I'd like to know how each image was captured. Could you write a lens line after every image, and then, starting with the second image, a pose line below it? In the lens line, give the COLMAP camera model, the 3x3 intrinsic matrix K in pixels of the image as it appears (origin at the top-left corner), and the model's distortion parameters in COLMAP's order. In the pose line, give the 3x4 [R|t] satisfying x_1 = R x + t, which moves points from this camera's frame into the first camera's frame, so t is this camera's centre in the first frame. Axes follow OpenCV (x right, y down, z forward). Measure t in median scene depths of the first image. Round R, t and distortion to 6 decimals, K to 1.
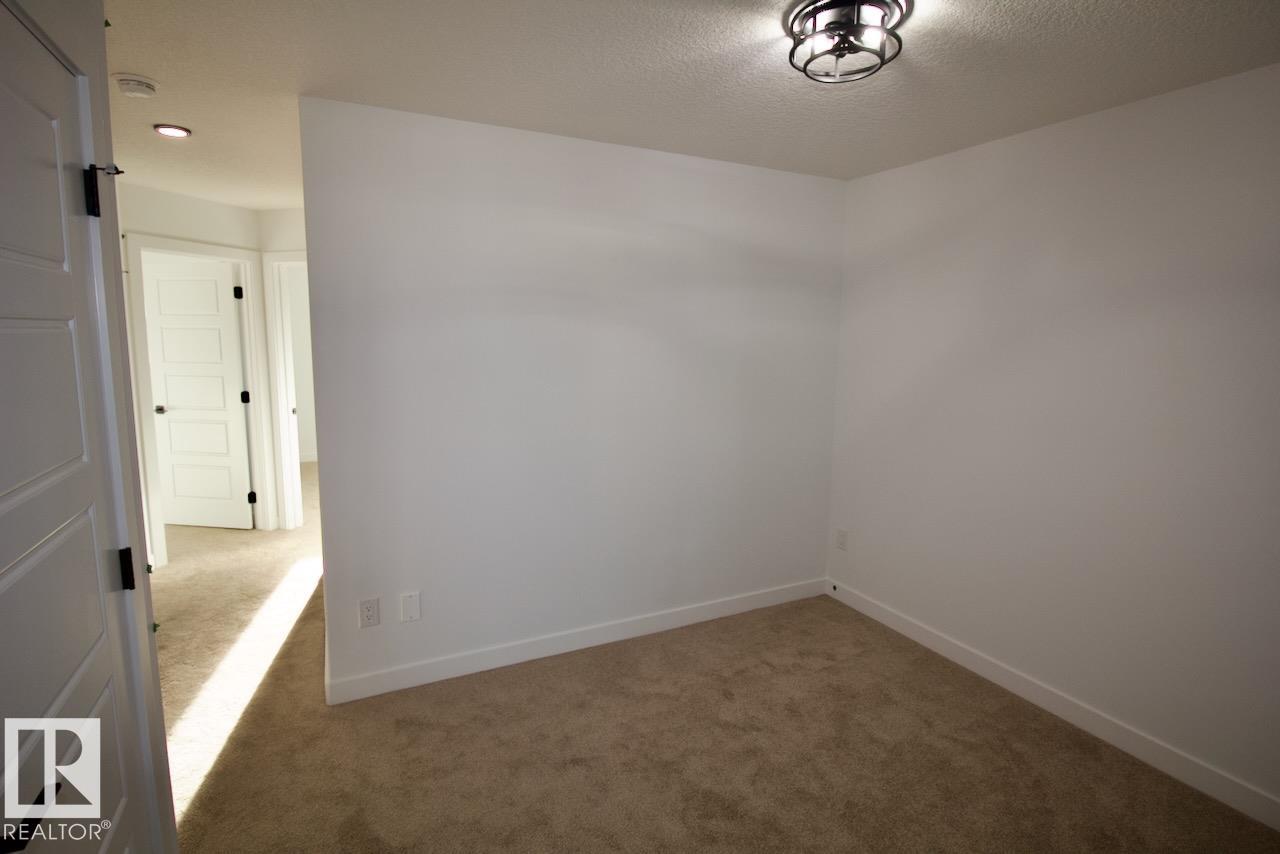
lens RADIAL K [[634.4, 0, 645.2], [0, 634.4, 414.4], [0, 0, 1]] dist [-0.001080, -0.000877]
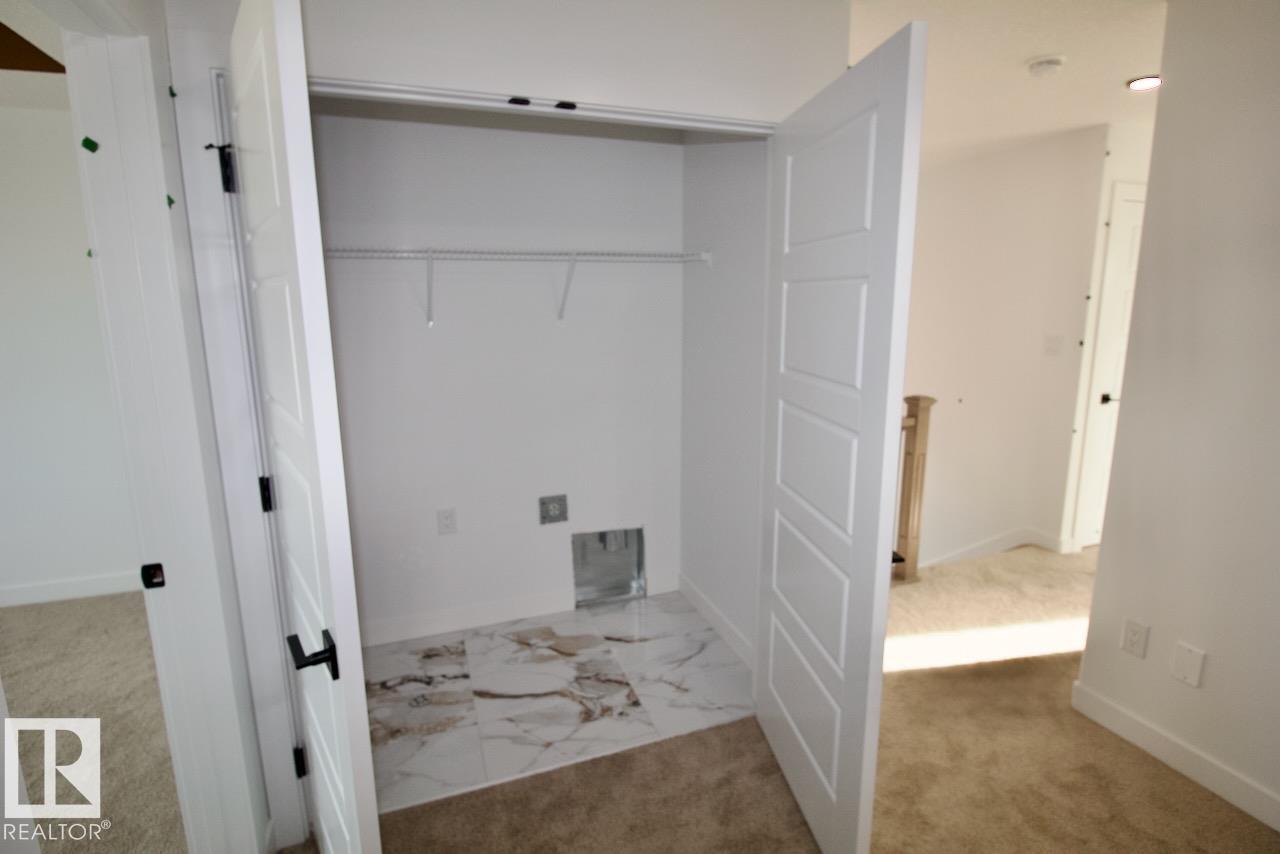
lens RADIAL K [[634.4, 0, 645.2], [0, 634.4, 414.4], [0, 0, 1]] dist [-0.001080, -0.000877]
pose [[-0.098964, 0.166350, -0.981088, 0.349238], [-0.119536, 0.976801, 0.177681, -0.032973], [0.987885, 0.134860, -0.076783, 0.379319]]
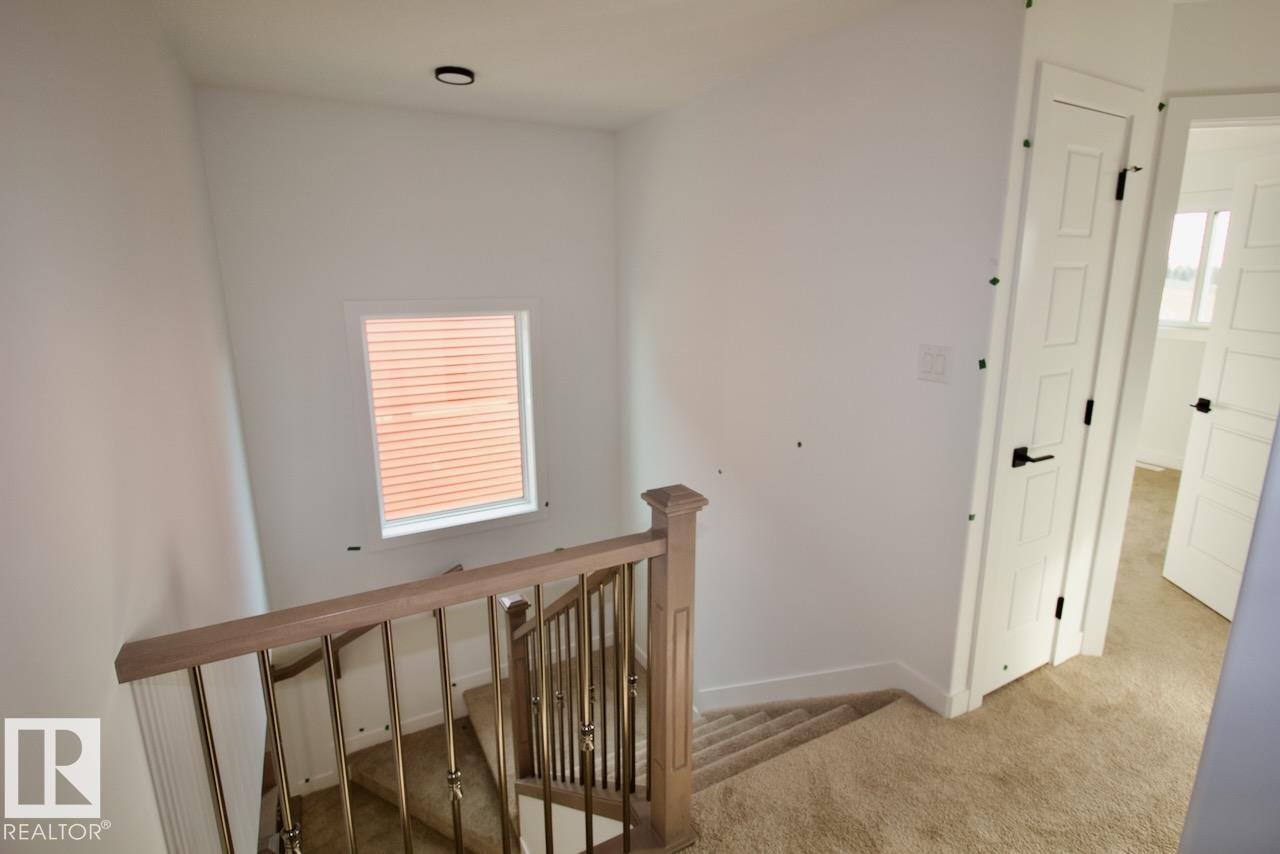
lens RADIAL K [[634.4, 0, 645.2], [0, 634.4, 414.4], [0, 0, 1]] dist [-0.001080, -0.000877]
pose [[0.045900, 0.194772, -0.979774, -0.306276], [-0.121615, 0.974602, 0.188046, -0.081981], [0.991515, 0.110524, 0.068421, 0.704044]]
